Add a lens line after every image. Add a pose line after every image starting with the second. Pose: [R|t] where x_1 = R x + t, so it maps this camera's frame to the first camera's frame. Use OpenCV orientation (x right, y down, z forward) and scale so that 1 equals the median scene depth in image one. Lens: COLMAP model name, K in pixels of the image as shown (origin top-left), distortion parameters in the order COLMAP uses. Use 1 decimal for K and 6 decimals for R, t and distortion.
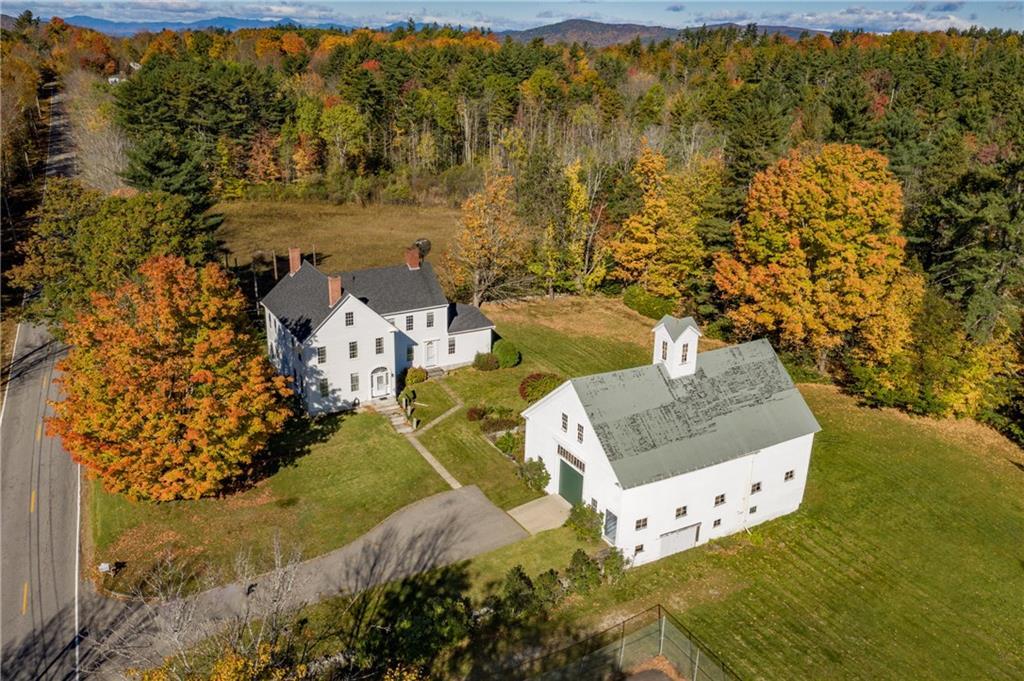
lens RADIAL K [[804.7, 0, 512.0], [0, 804.7, 340.5], [0, 0, 1]] dist [0.000533, 0.000052]
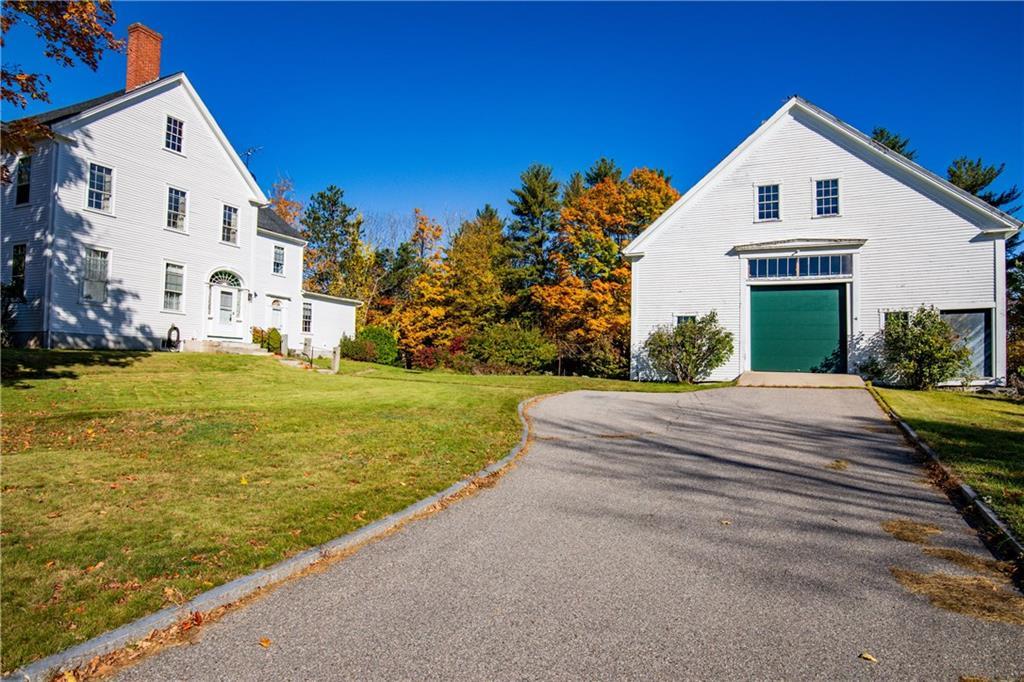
lens RADIAL K [[562.2, 0, 512.0], [0, 562.2, 341.0], [0, 0, 1]] dist [-0.001145, -0.000368]
pose [[0.816676, 0.018648, 0.576795, -0.223439], [0.194982, 0.931786, -0.306197, 0.212893], [-0.543160, 0.362528, 0.757331, 0.686984]]
